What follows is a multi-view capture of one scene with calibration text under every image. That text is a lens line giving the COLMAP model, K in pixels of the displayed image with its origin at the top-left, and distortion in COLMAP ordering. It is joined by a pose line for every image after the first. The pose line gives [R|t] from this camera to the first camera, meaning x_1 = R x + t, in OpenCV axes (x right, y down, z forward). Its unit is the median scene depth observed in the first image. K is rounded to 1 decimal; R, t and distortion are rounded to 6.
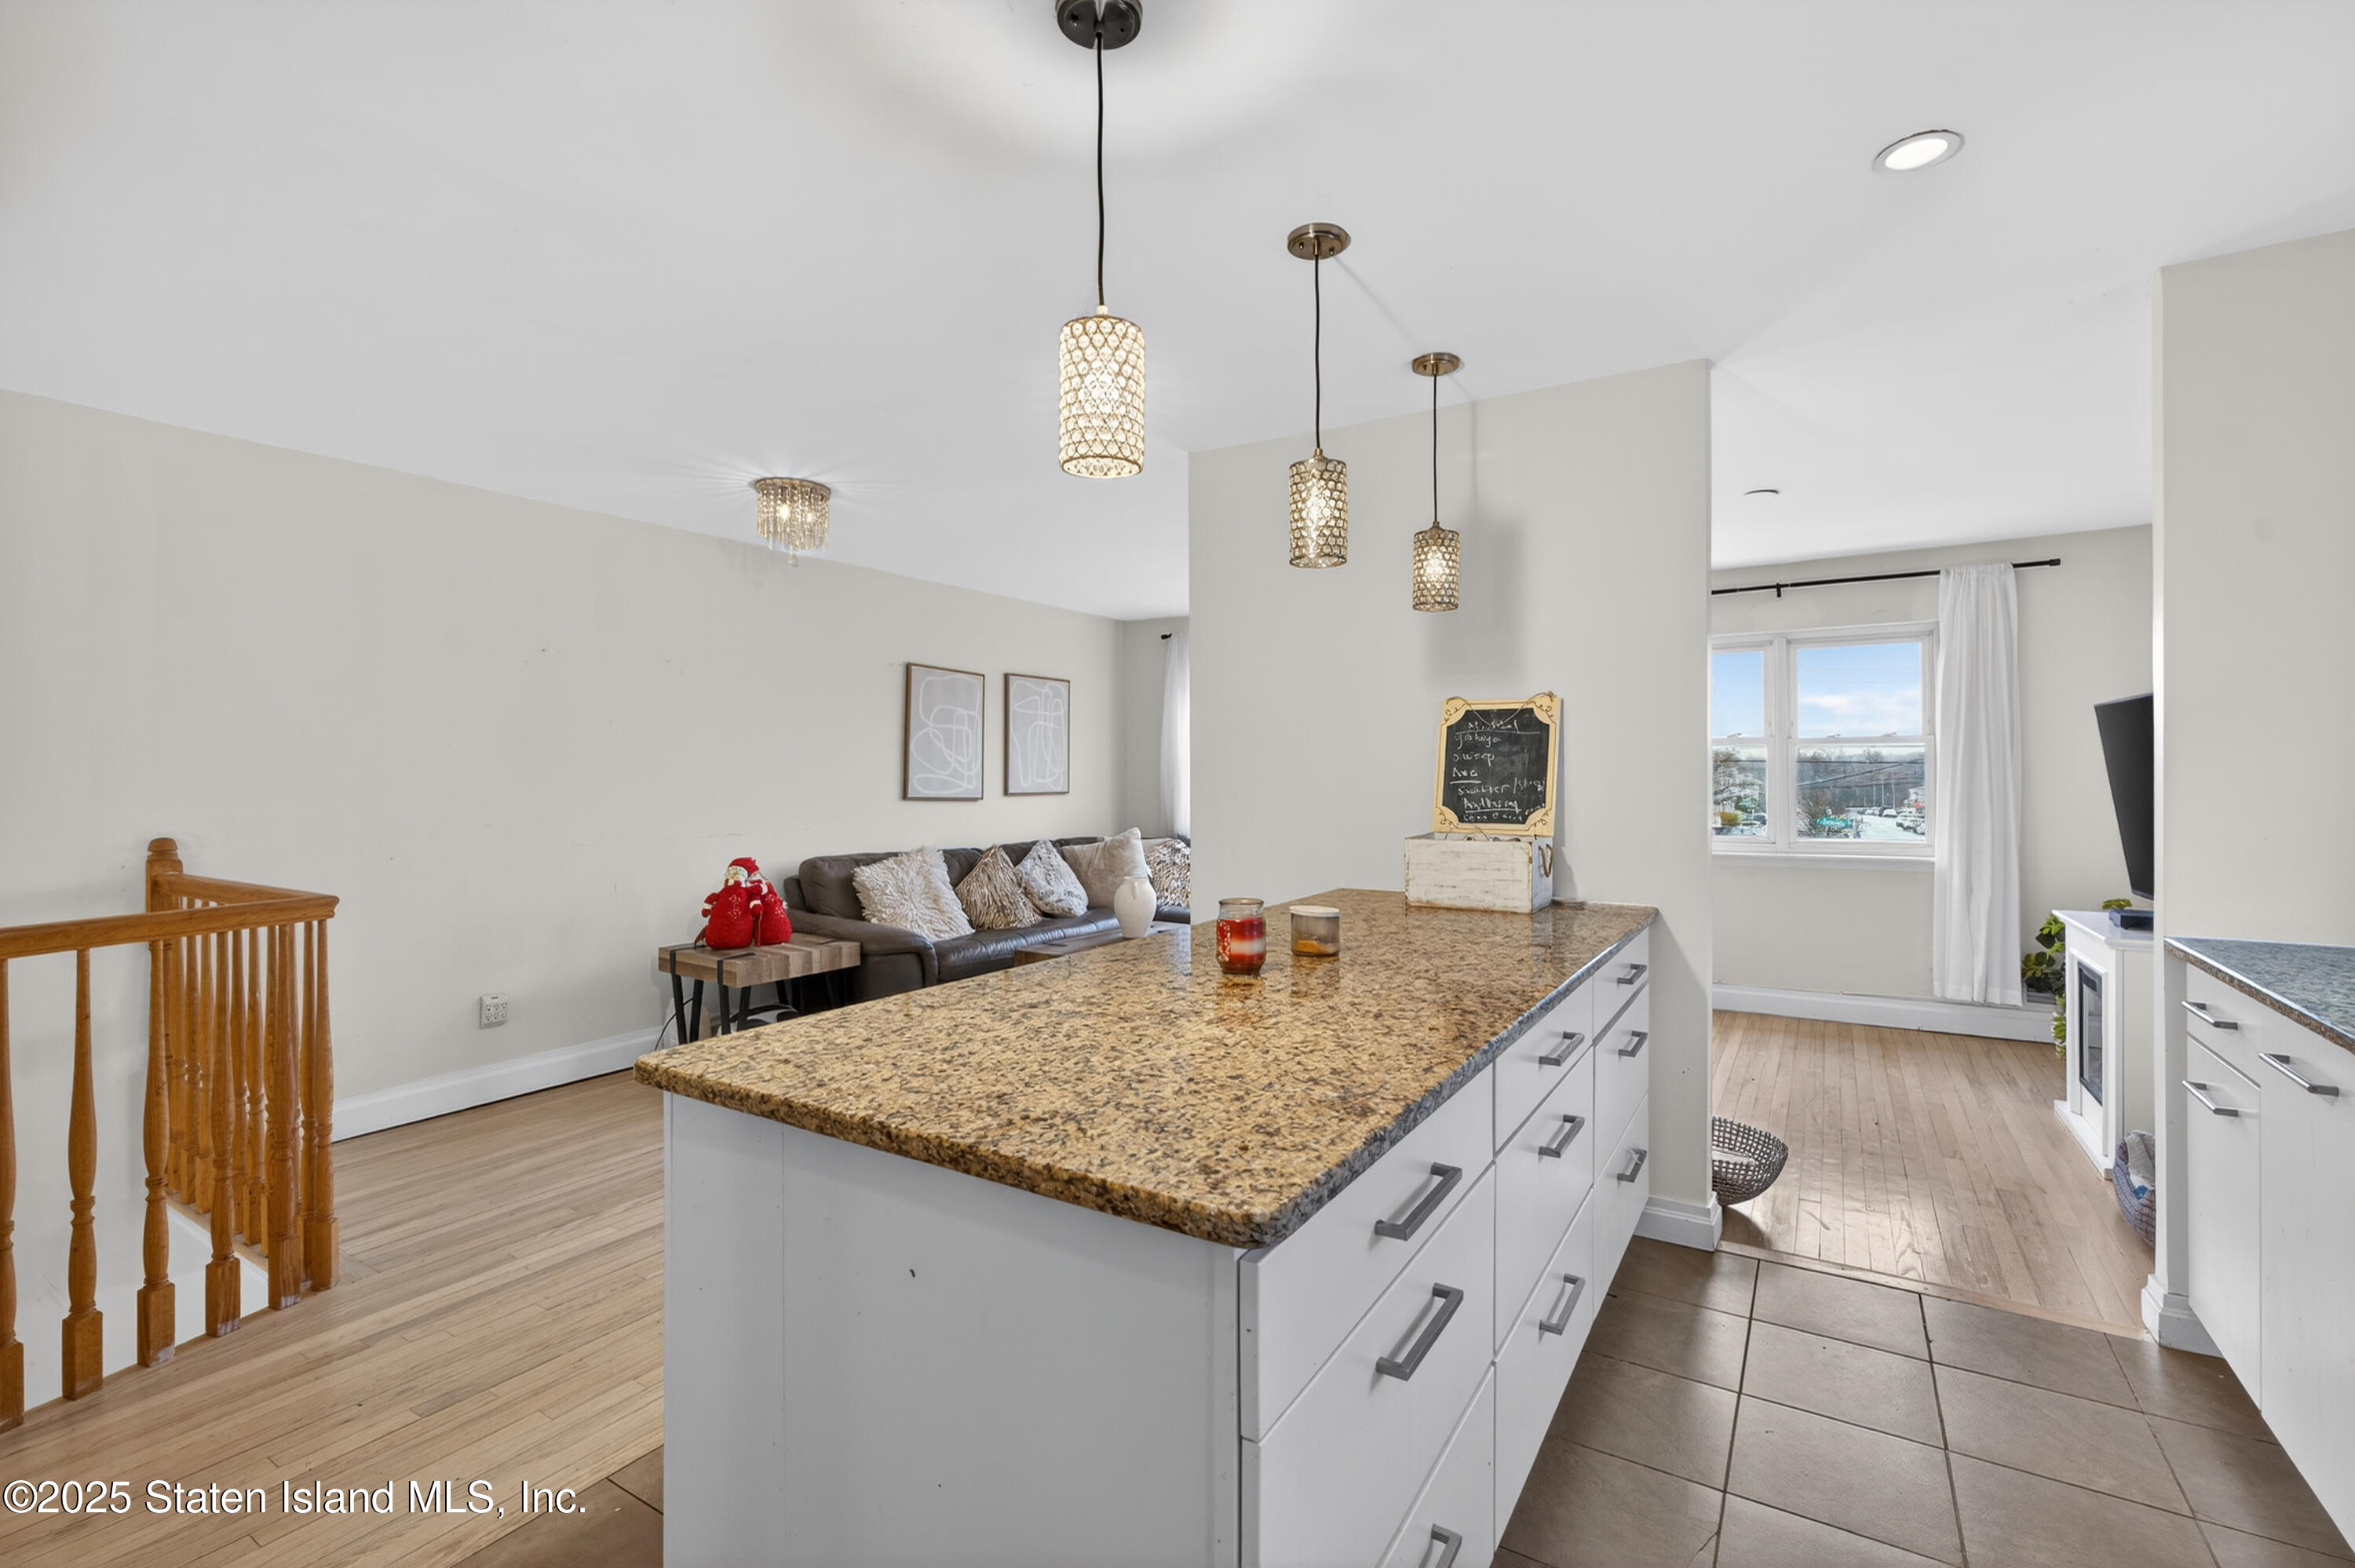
lens RADIAL K [[1044.6, 0, 1176.5], [0, 1044.6, 757.5], [0, 0, 1]] dist [0.000948, 0.000198]
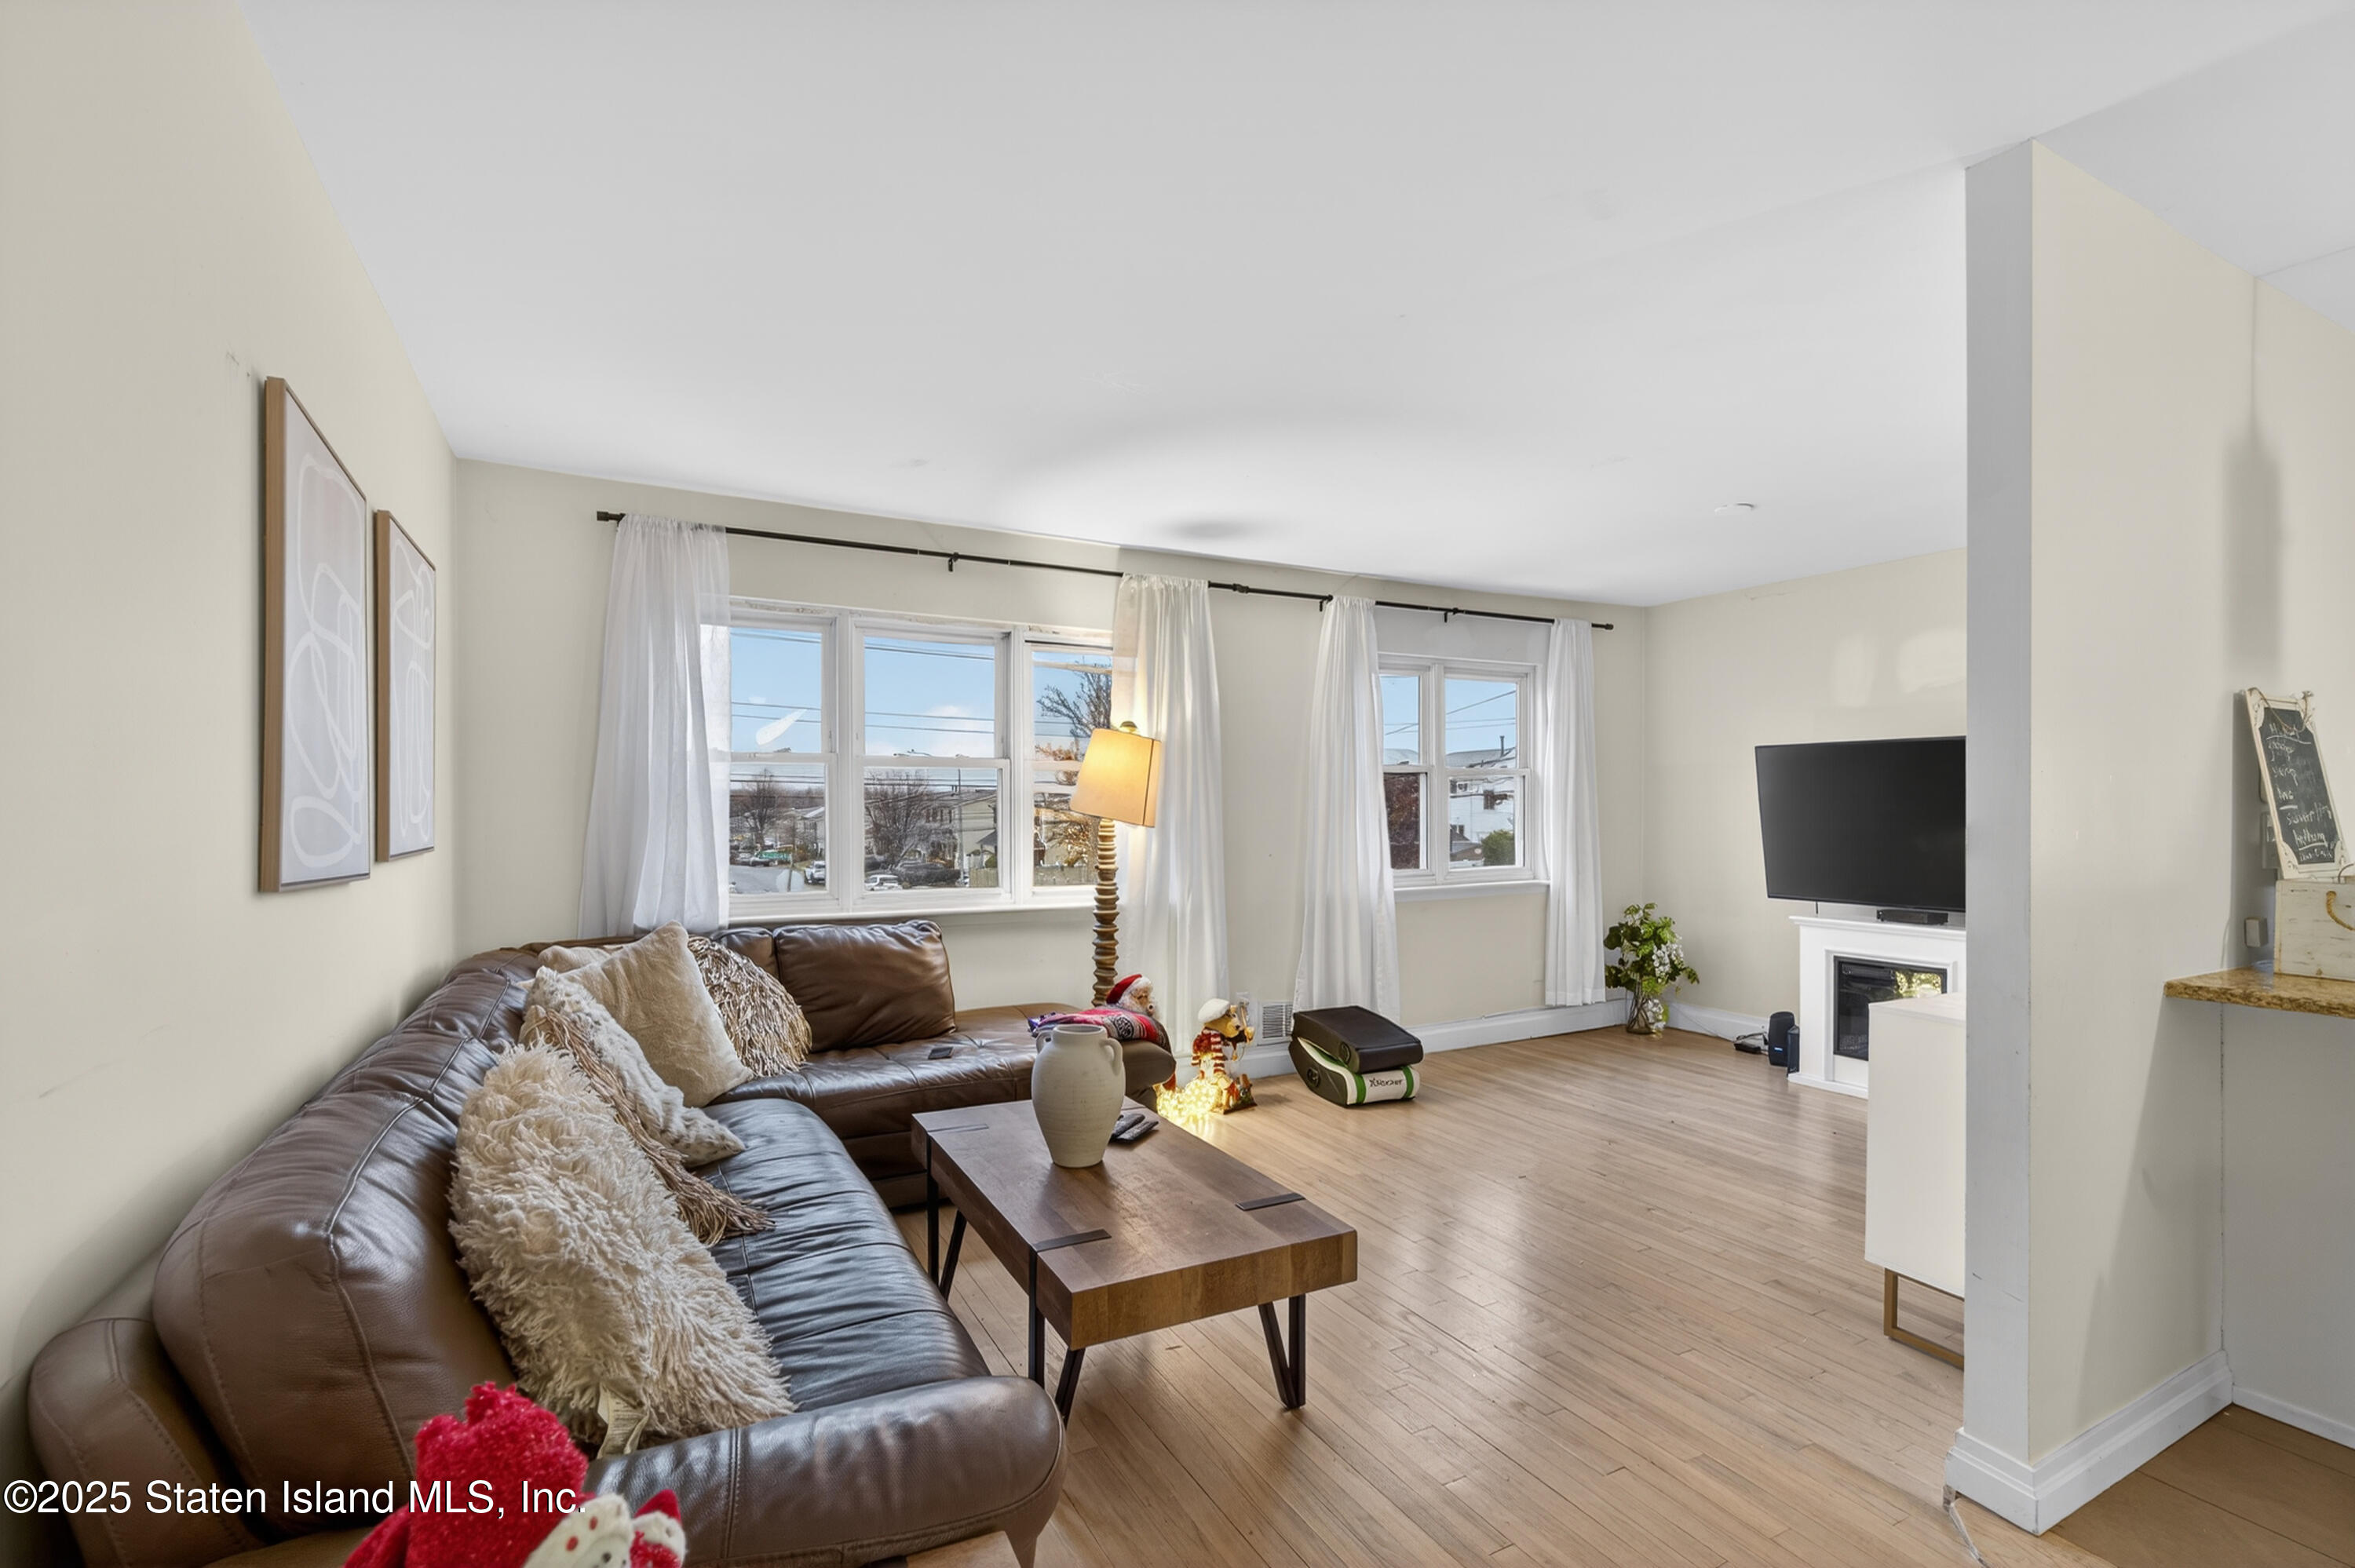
lens RADIAL K [[1062.3, 0, 1184.0], [0, 1062.3, 807.9], [0, 0, 1]] dist [-0.002241, 0.000293]
pose [[0.499210, -0.000637, 0.866481, -0.548762], [-0.010402, 0.999923, 0.006728, 0.020237], [-0.866419, -0.012371, 0.499165, 0.967480]]
